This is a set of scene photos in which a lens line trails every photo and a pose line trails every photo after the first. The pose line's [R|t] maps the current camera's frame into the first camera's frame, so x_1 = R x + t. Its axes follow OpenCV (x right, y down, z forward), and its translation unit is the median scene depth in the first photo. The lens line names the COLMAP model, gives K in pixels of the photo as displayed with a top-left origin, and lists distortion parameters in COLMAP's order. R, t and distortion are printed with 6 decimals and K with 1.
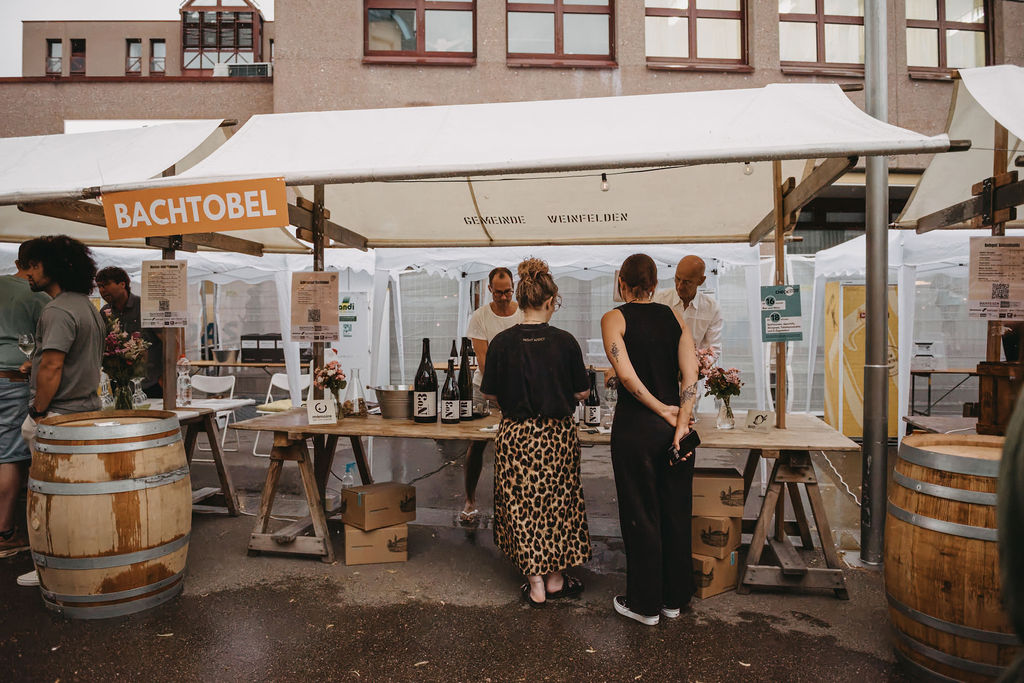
lens RADIAL K [[707.8, 0, 511.5], [0, 707.8, 340.4], [0, 0, 1]] dist [-0.039148, -0.009506]
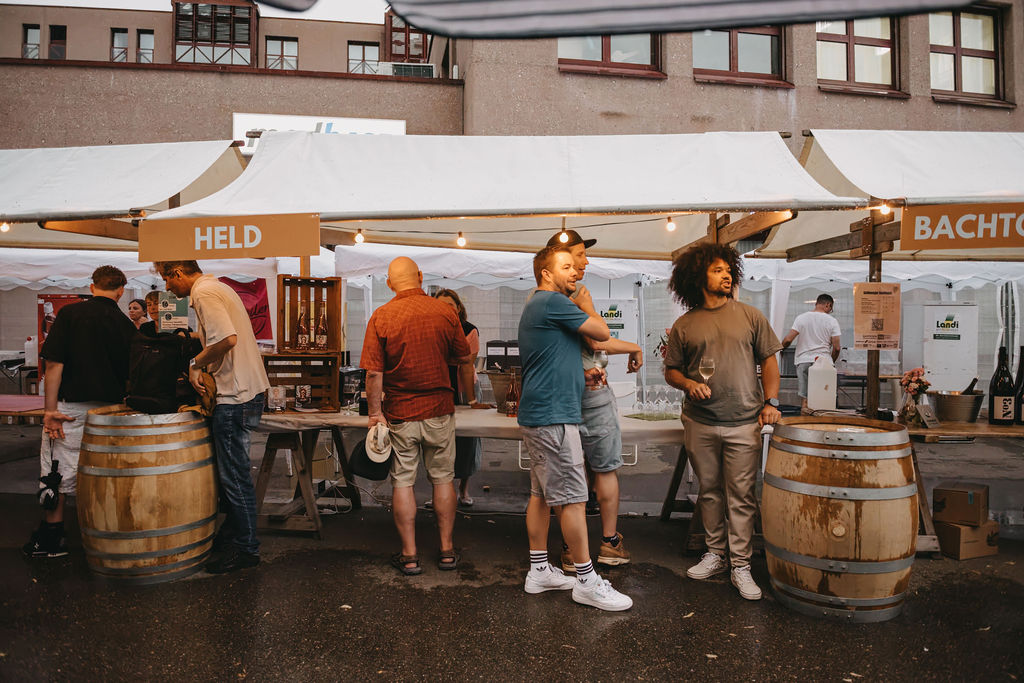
lens RADIAL K [[707.8, 0, 511.3], [0, 707.8, 343.1], [0, 0, 1]] dist [-0.039148, -0.009506]
pose [[0.994813, 0.006121, 0.101541, -0.367502], [-0.005525, 0.999966, -0.006155, 0.000608], [-0.101575, 0.005562, 0.994812, 0.009964]]
